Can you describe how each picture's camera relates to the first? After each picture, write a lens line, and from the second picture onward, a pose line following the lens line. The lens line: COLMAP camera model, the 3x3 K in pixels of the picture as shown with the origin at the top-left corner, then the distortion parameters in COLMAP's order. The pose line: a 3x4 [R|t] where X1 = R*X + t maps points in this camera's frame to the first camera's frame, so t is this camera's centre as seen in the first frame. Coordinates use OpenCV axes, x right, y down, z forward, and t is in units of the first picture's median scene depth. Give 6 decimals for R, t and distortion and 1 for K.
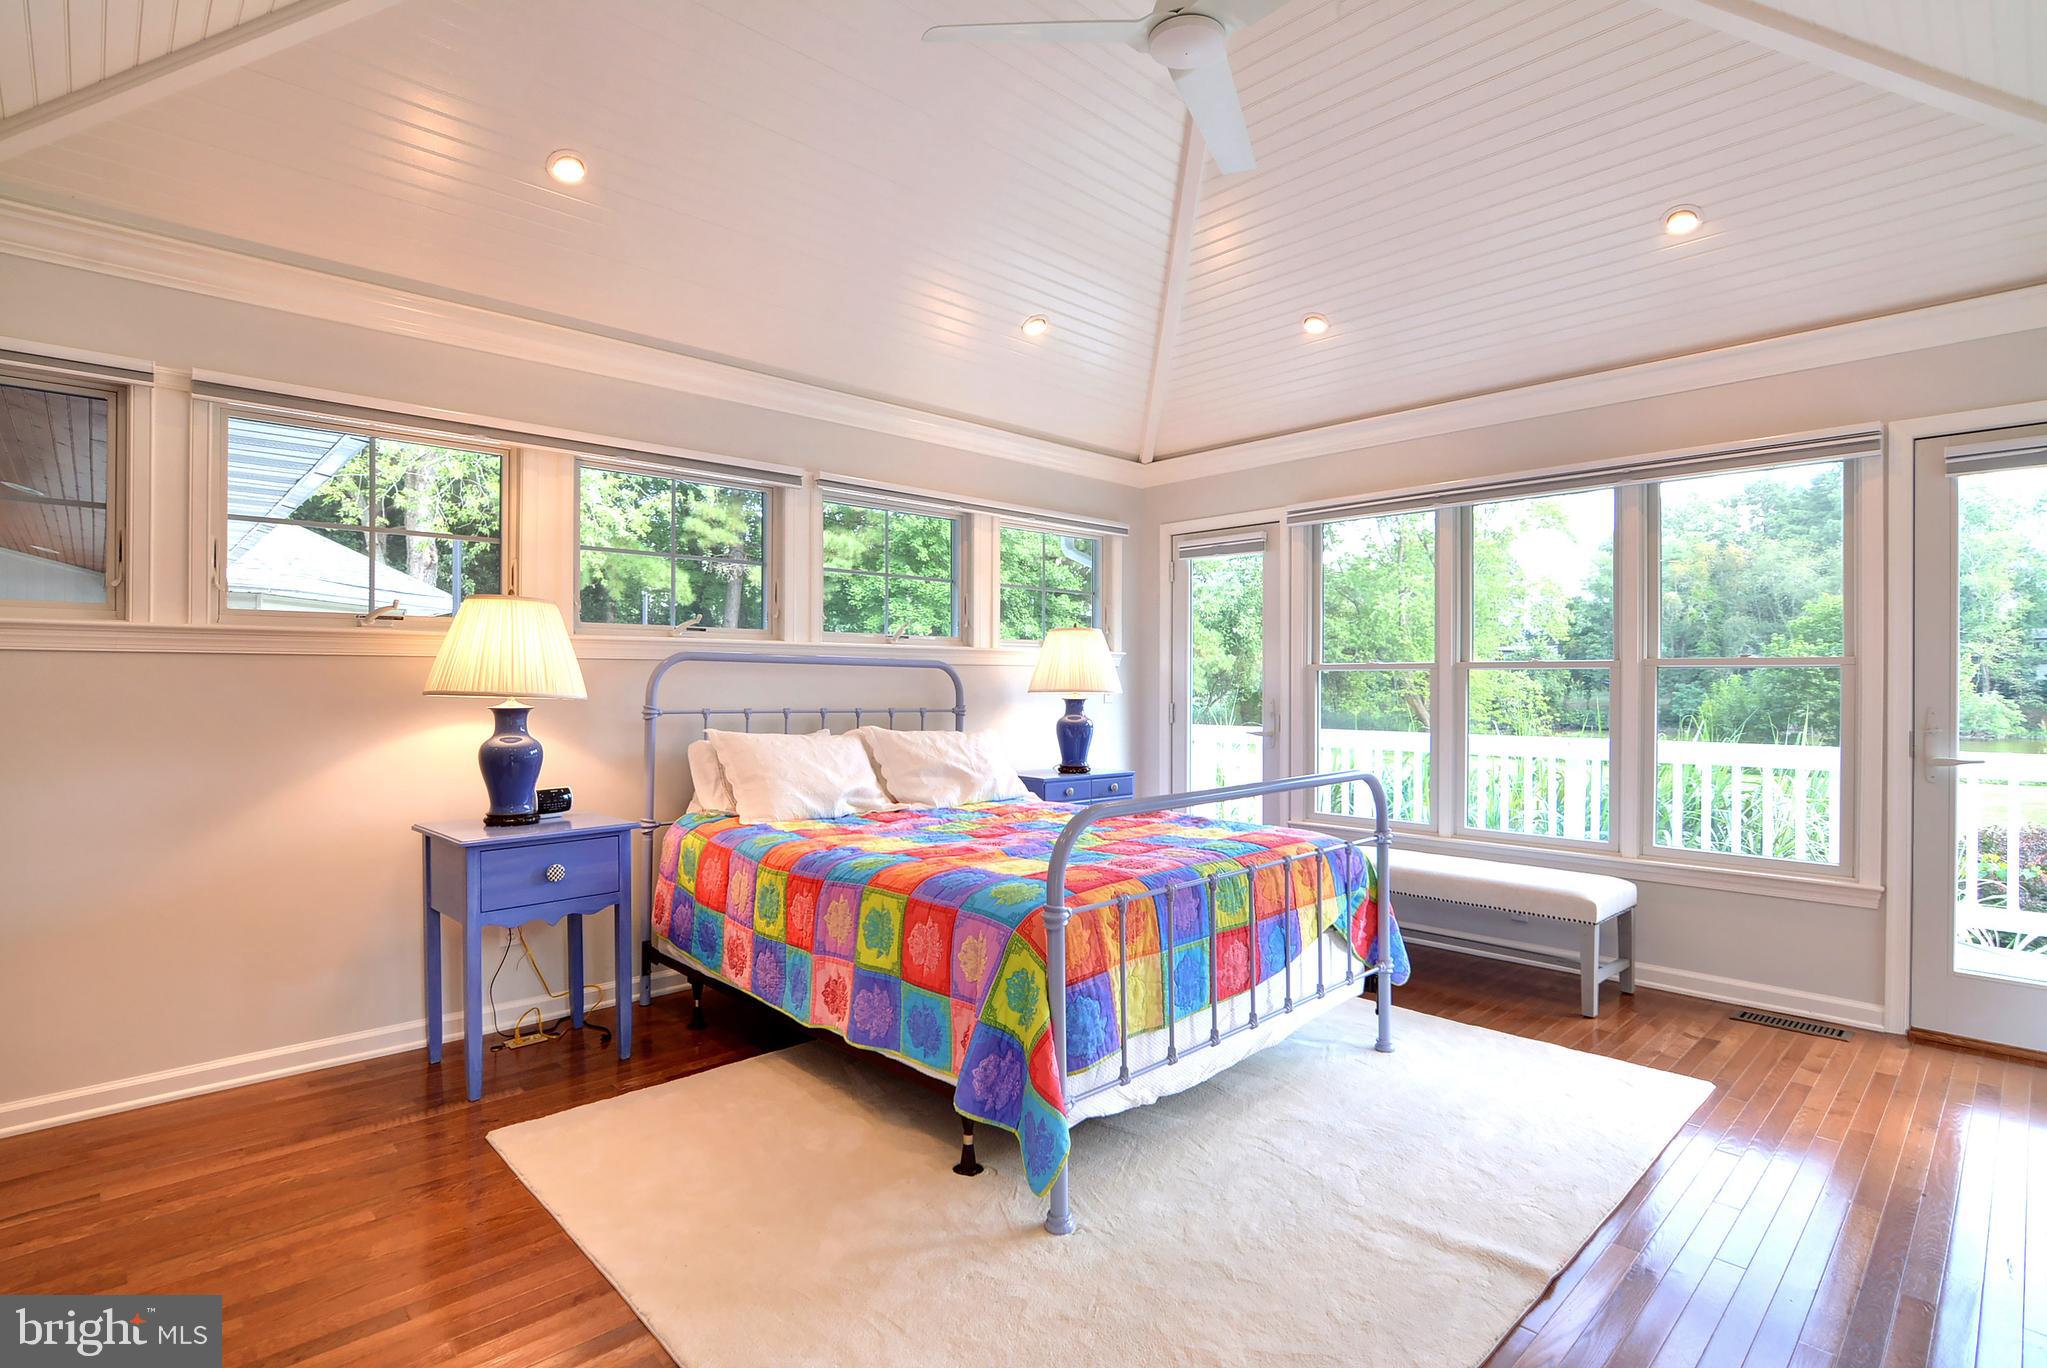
lens RADIAL K [[1005.8, 0, 1023.5], [0, 1005.8, 670.5], [0, 0, 1]] dist [-0.029908, 0.008036]
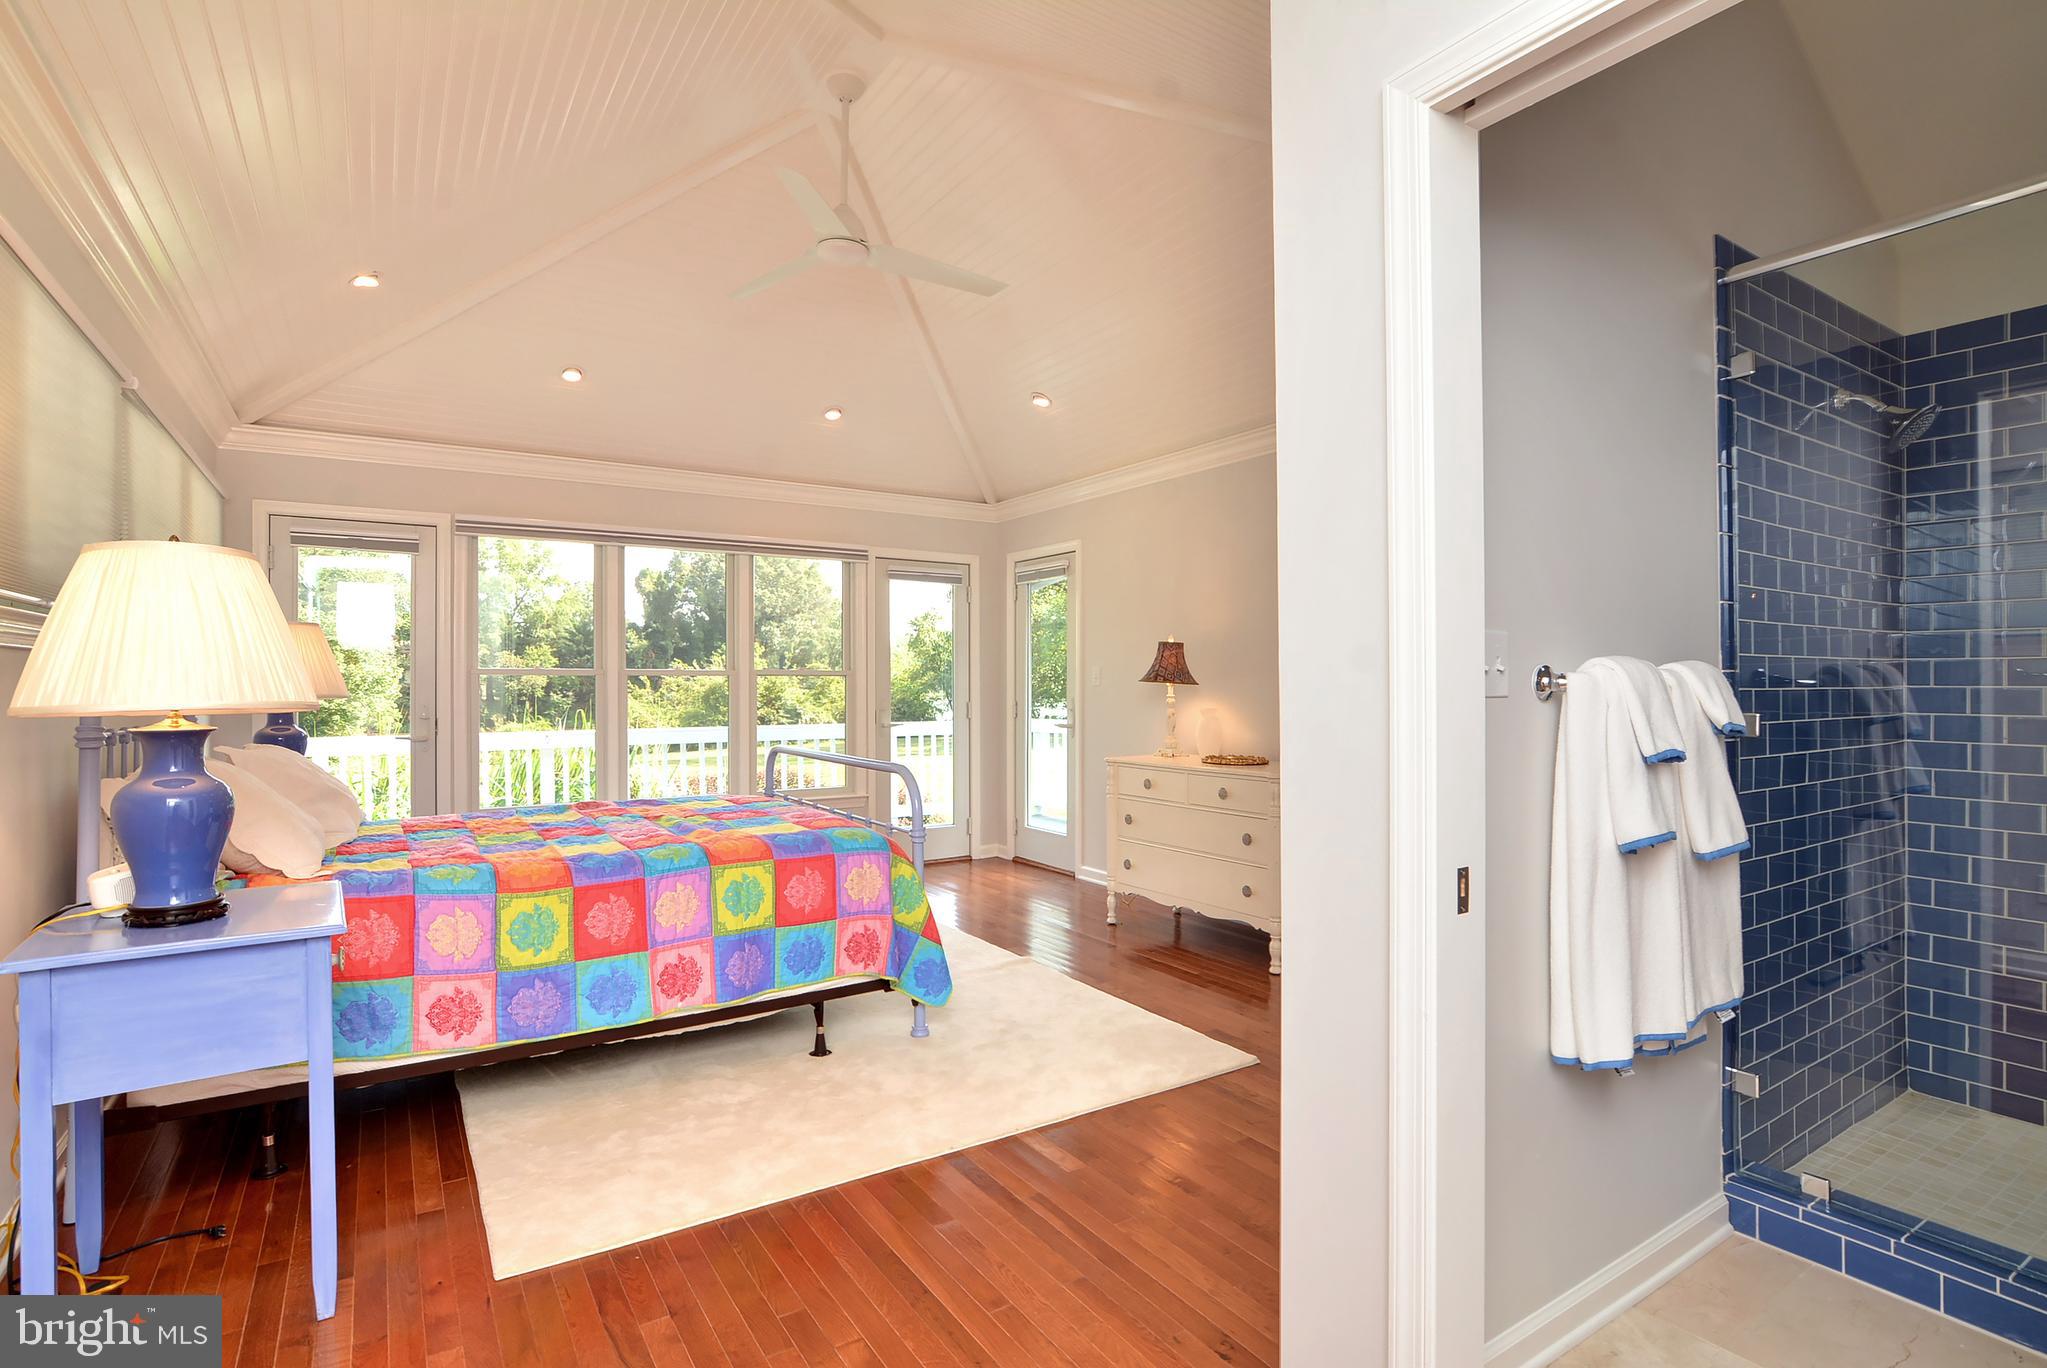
lens RADIAL K [[1005.8, 0, 1018.3], [0, 1005.8, 684.6], [0, 0, 1]] dist [-0.029908, 0.008036]
pose [[0.185718, -0.000999, 0.982603, -0.979873], [-0.007613, 0.999968, 0.002456, 0.004109], [-0.982574, -0.007936, 0.185705, 0.373075]]
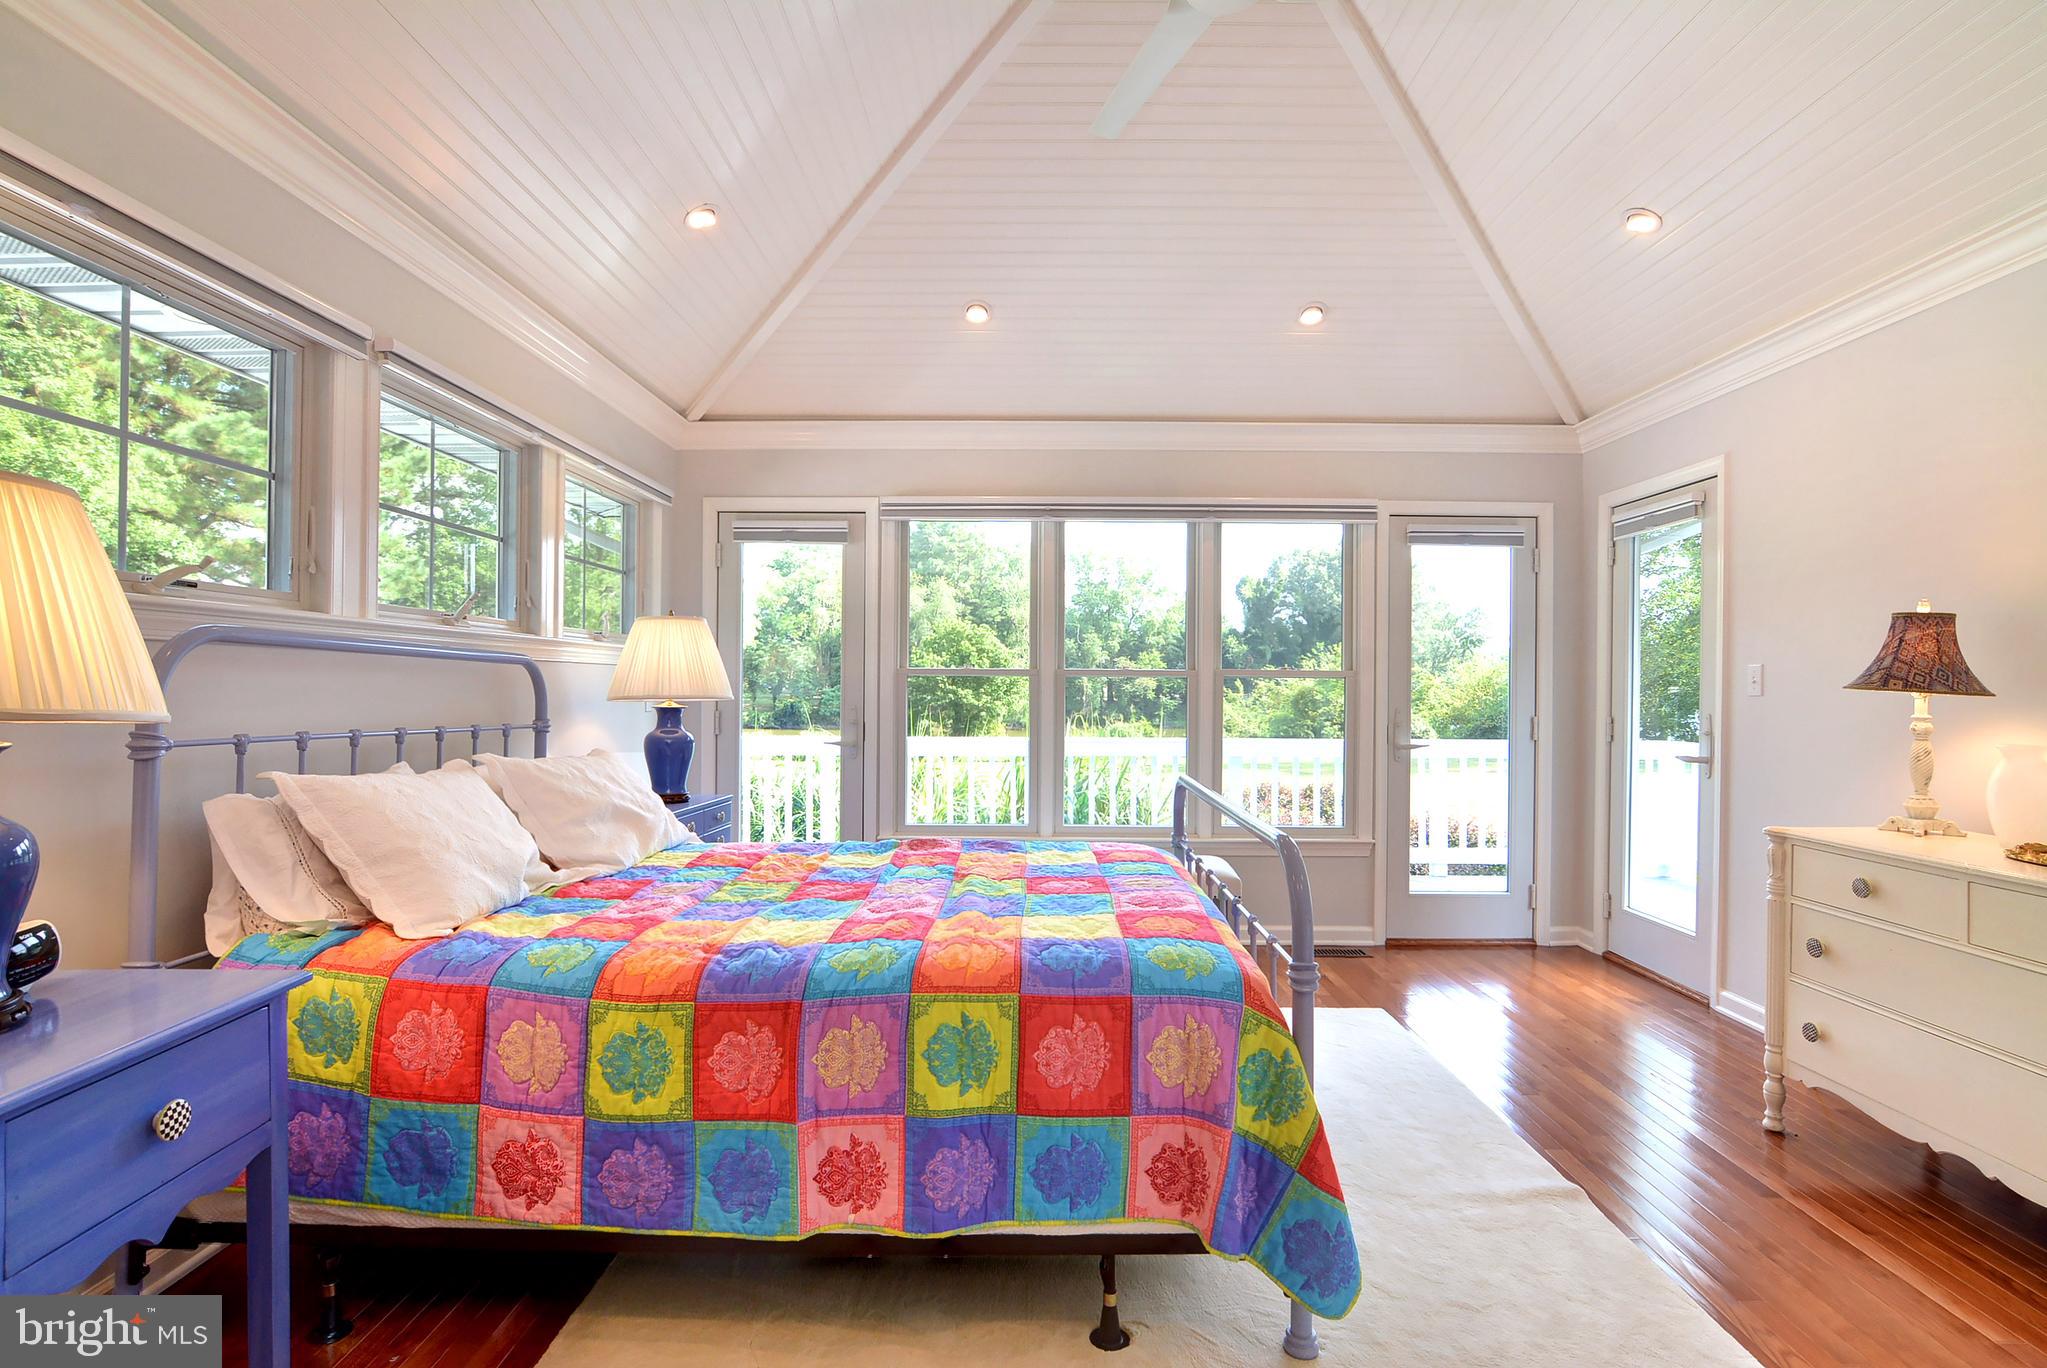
lens RADIAL K [[1005.8, 0, 1014.8], [0, 1005.8, 687.4], [0, 0, 1]] dist [-0.029908, 0.008036]
pose [[0.695384, 0.004280, 0.718626, -0.482744], [-0.013993, 0.999873, 0.007584, 0.004179], [-0.718502, -0.015329, 0.695356, 0.403261]]
